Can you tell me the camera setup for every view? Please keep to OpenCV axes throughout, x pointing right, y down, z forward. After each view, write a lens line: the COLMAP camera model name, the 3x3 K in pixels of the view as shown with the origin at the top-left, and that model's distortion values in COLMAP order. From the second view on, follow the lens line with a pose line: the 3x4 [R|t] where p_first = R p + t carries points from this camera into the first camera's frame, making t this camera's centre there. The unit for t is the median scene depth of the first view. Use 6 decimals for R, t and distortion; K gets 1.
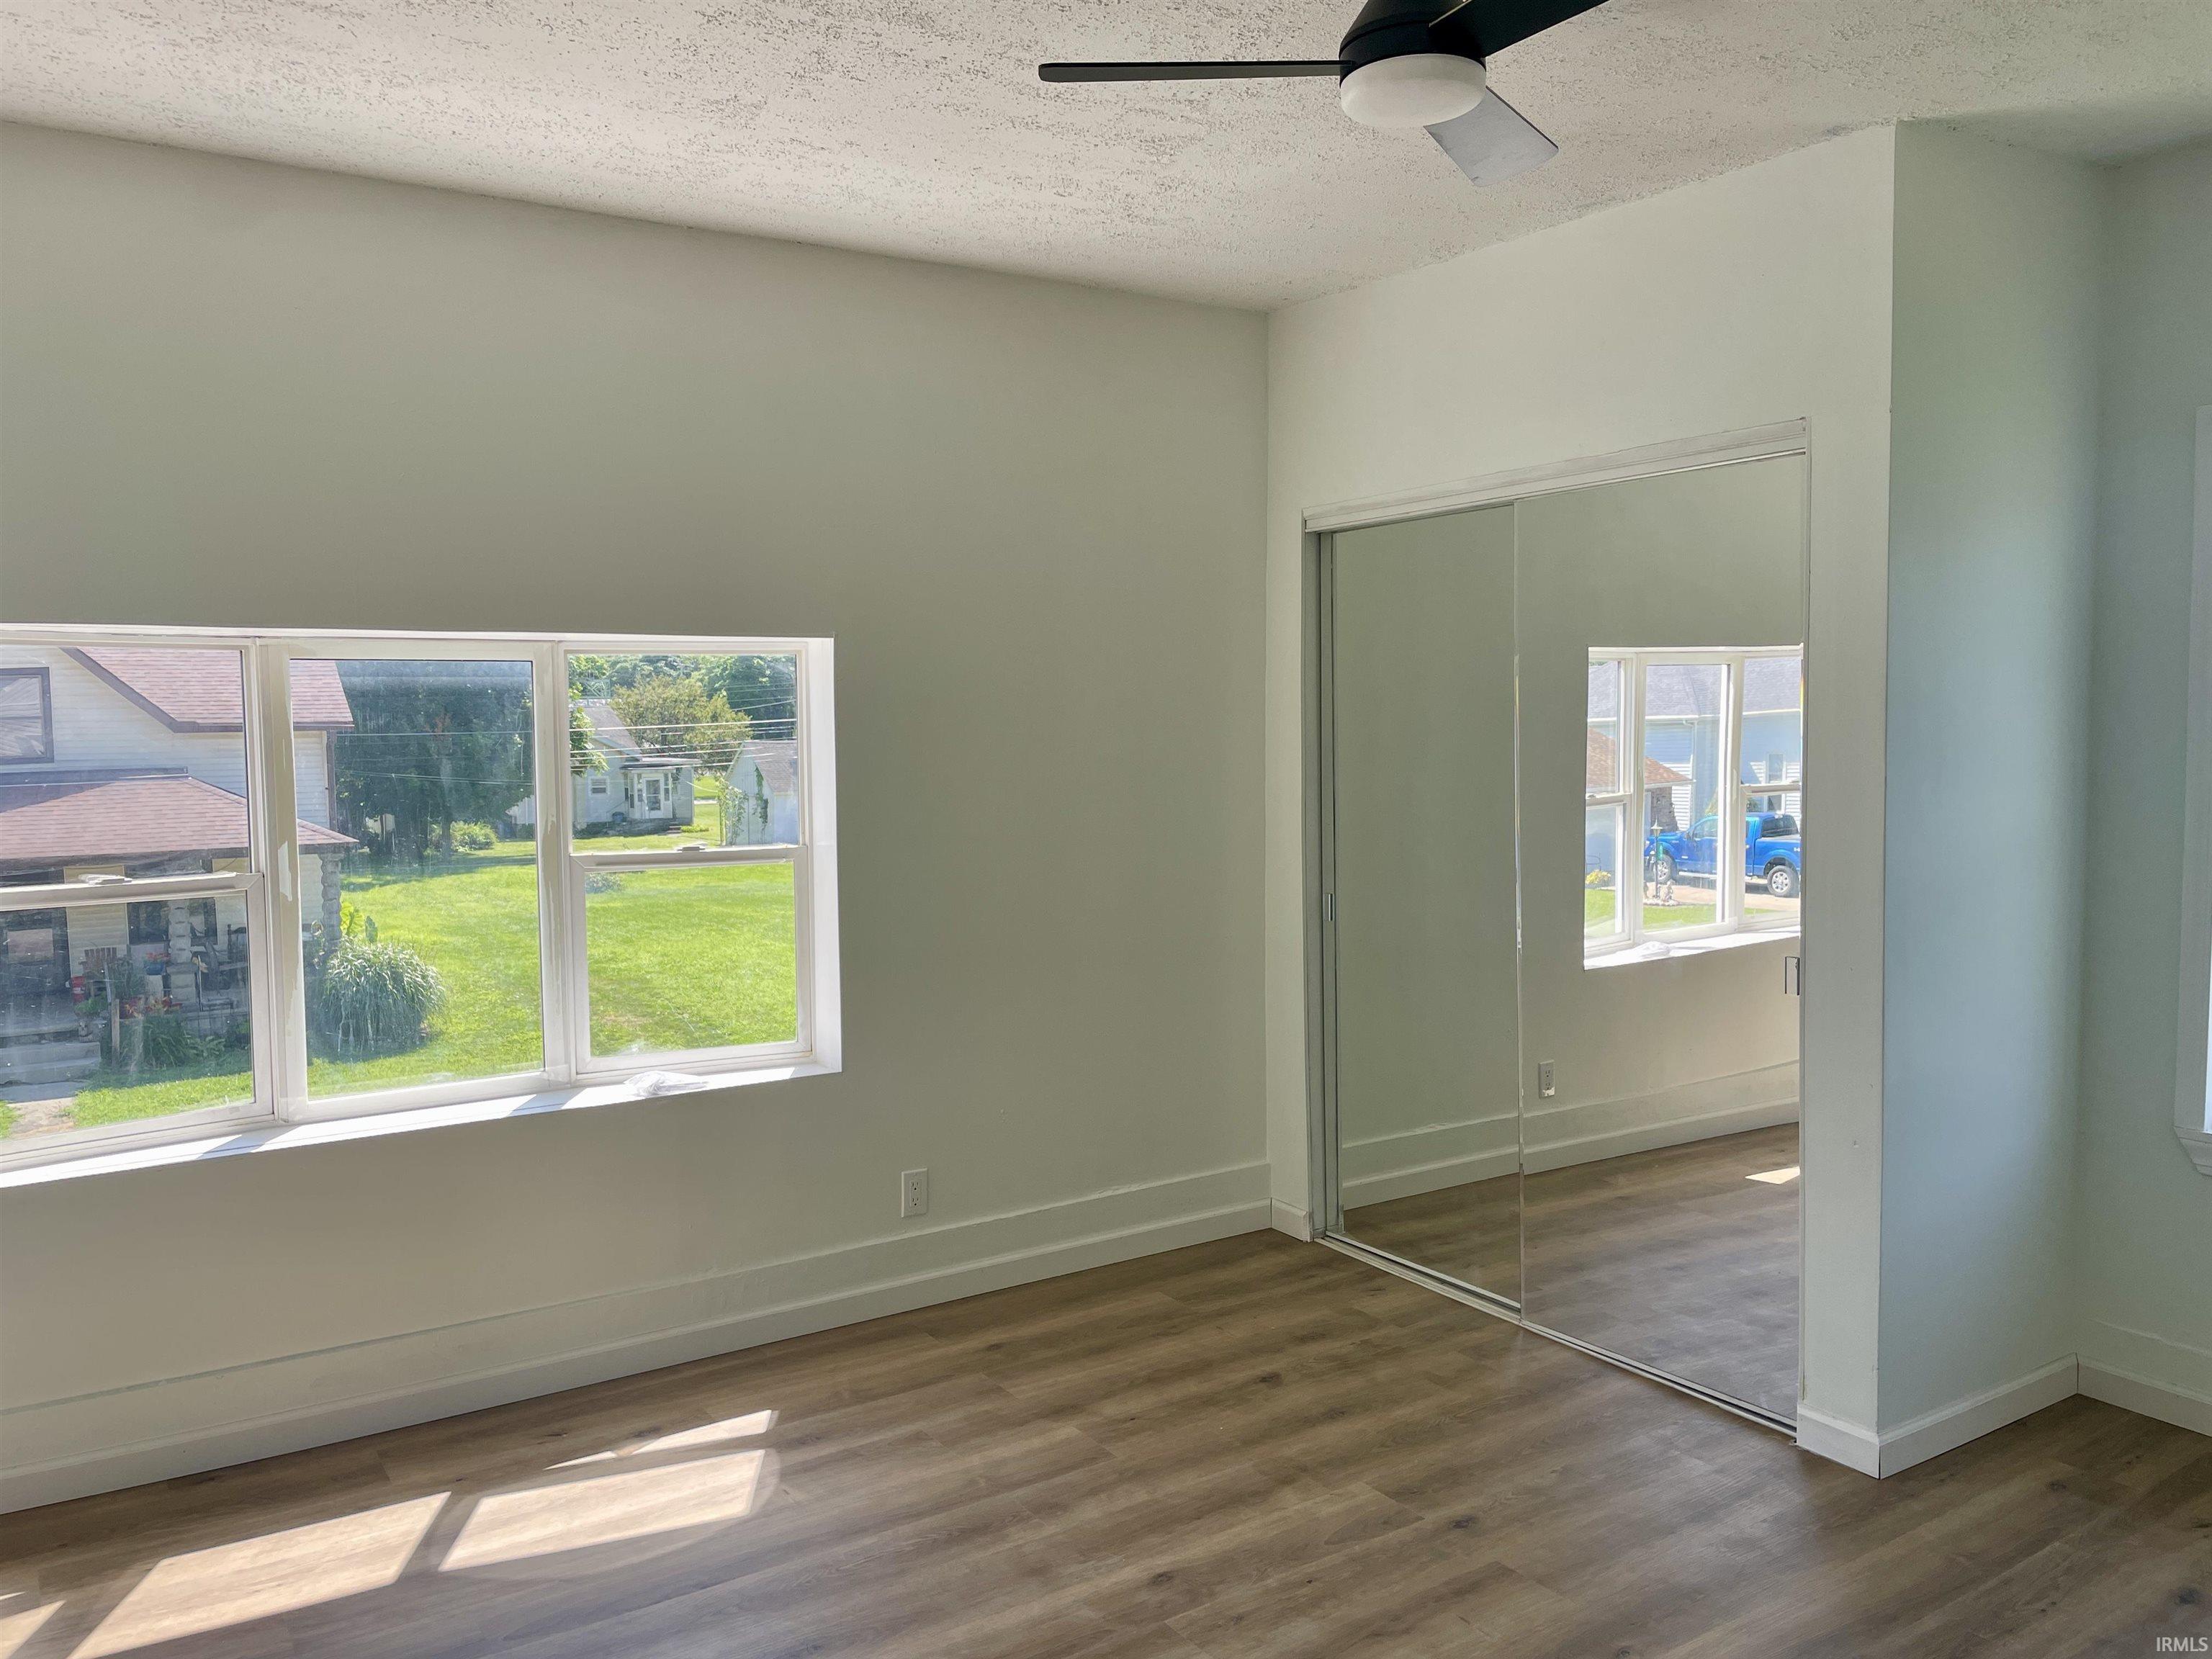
lens RADIAL K [[1649.8, 0, 1119.2], [0, 1649.8, 826.1], [0, 0, 1]] dist [0.067015, -0.074374]
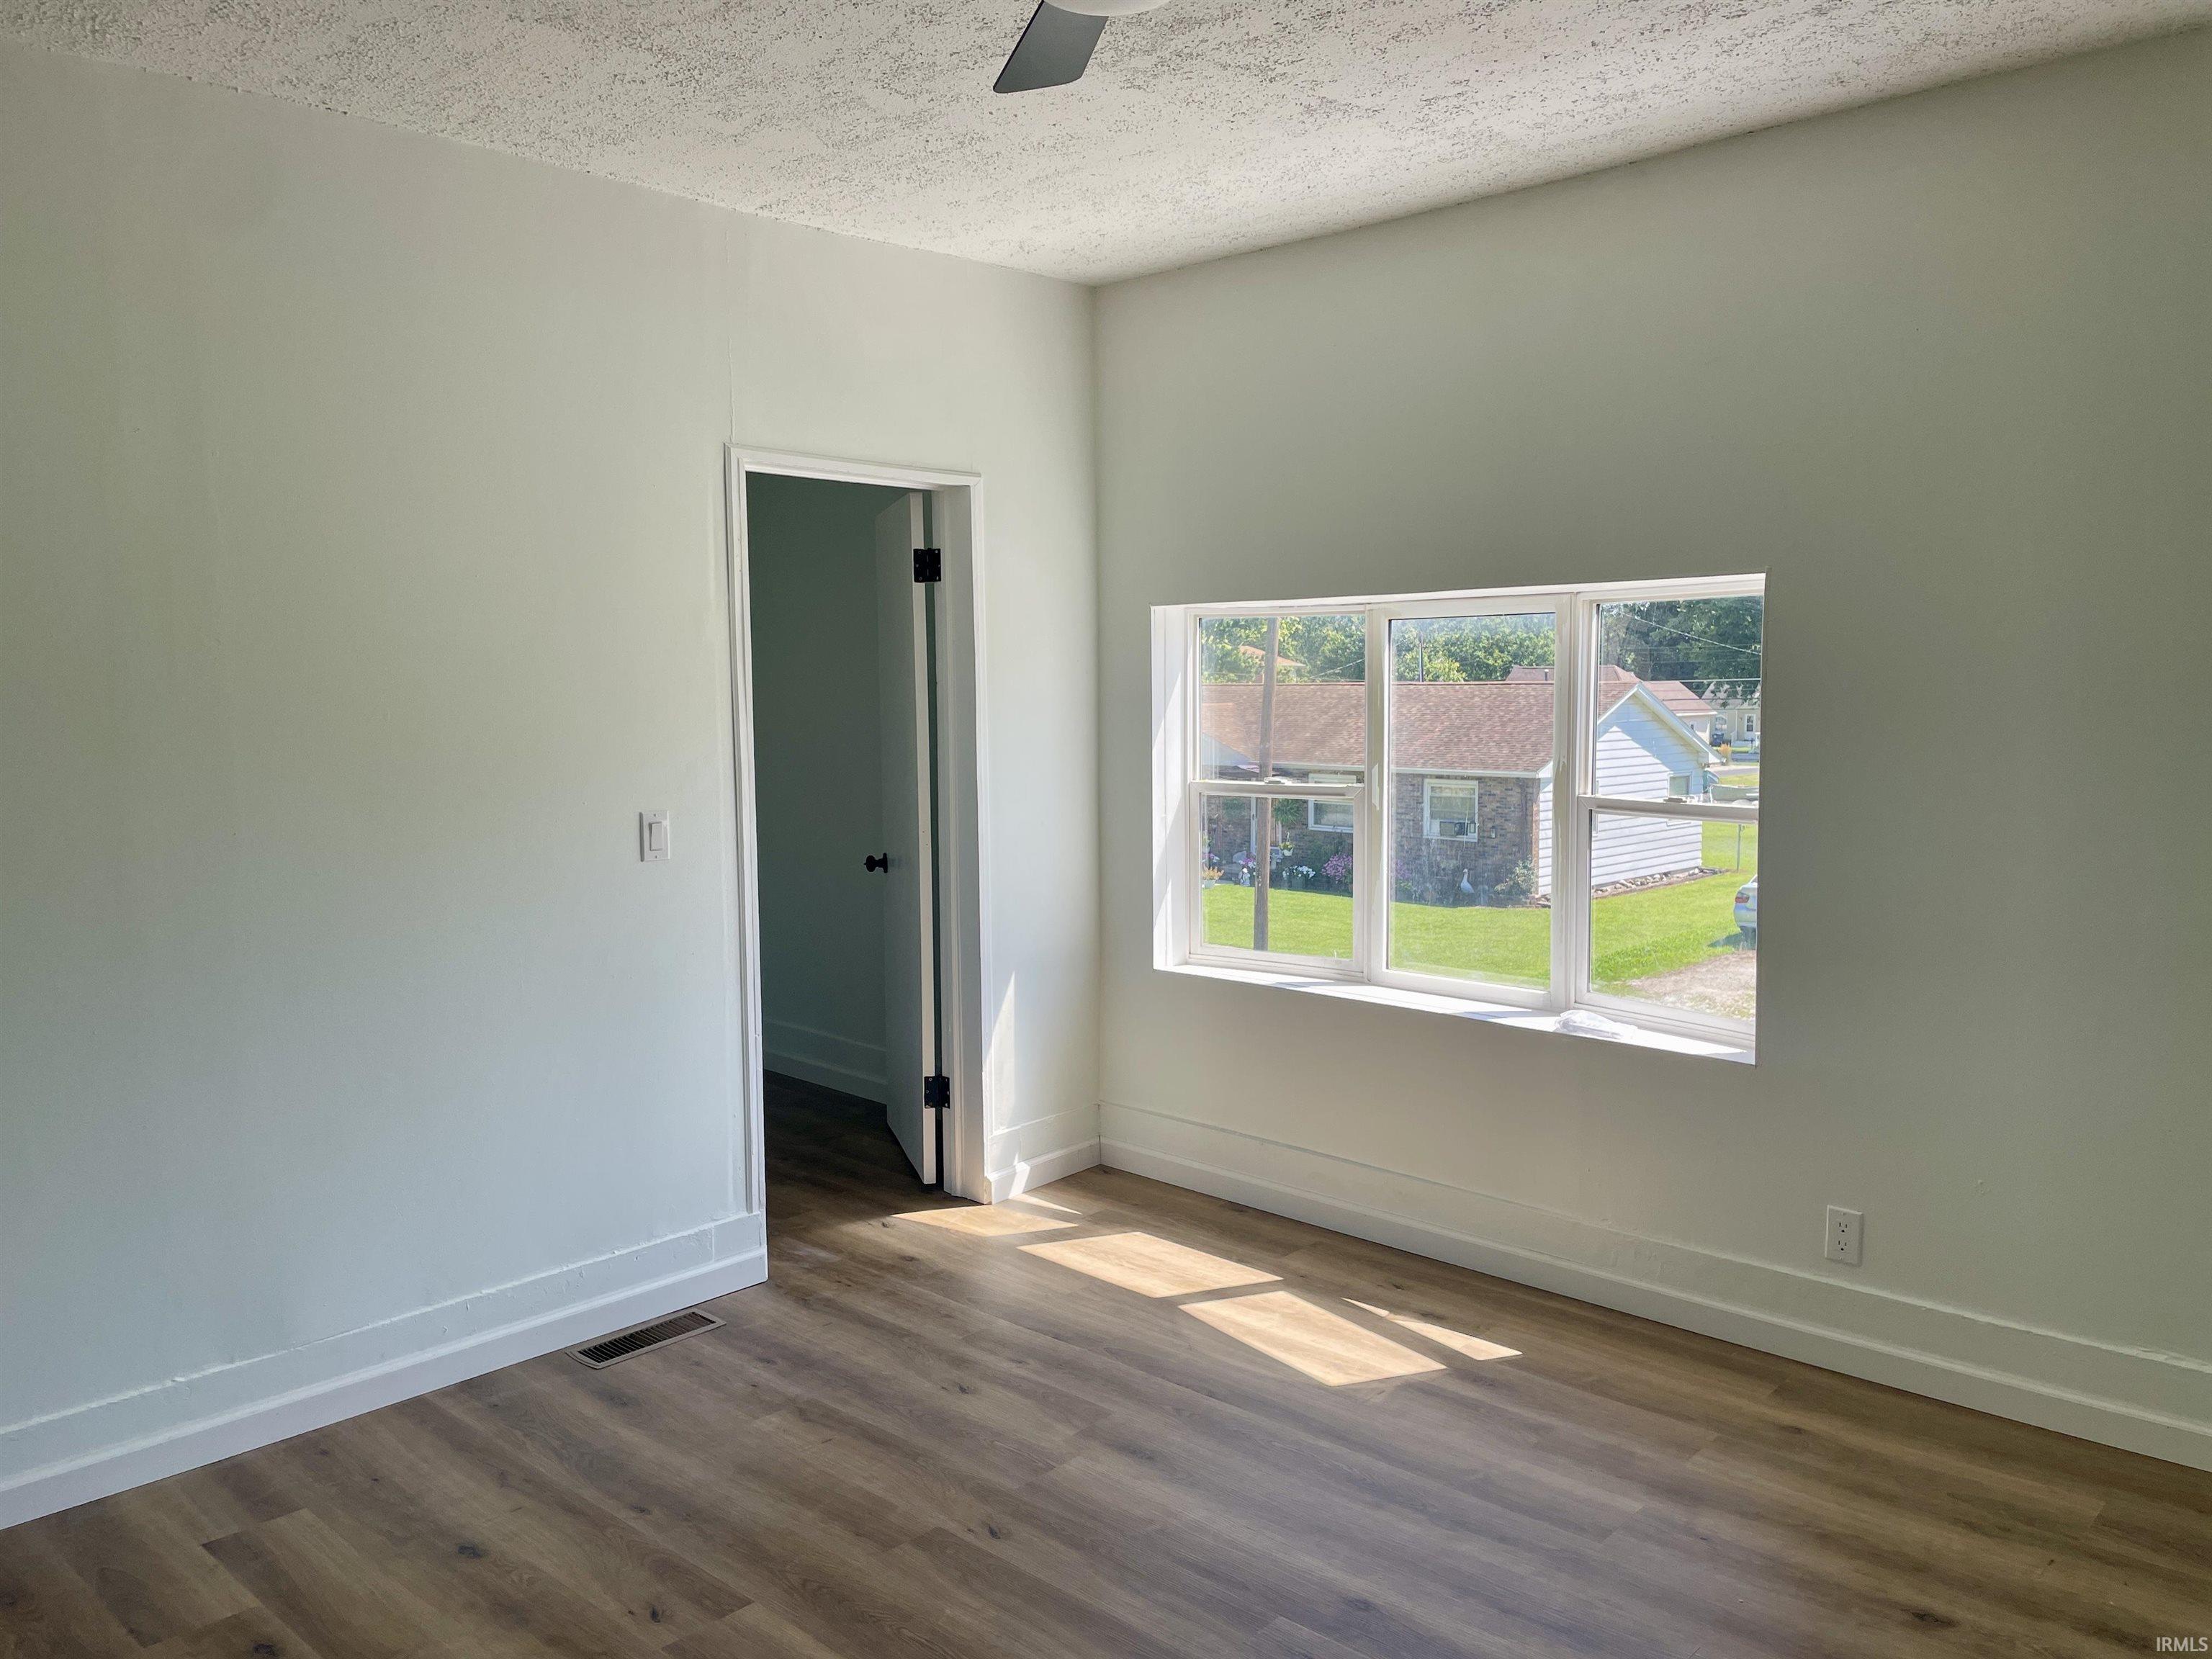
lens RADIAL K [[1649.8, 0, 1117.1], [0, 1649.8, 811.8], [0, 0, 1]] dist [0.067015, -0.074374]
pose [[0.241218, 0.087916, -0.966481, 0.691451], [-0.063773, 0.995172, 0.074609, -0.035607], [0.968373, 0.043638, 0.245660, 0.511438]]
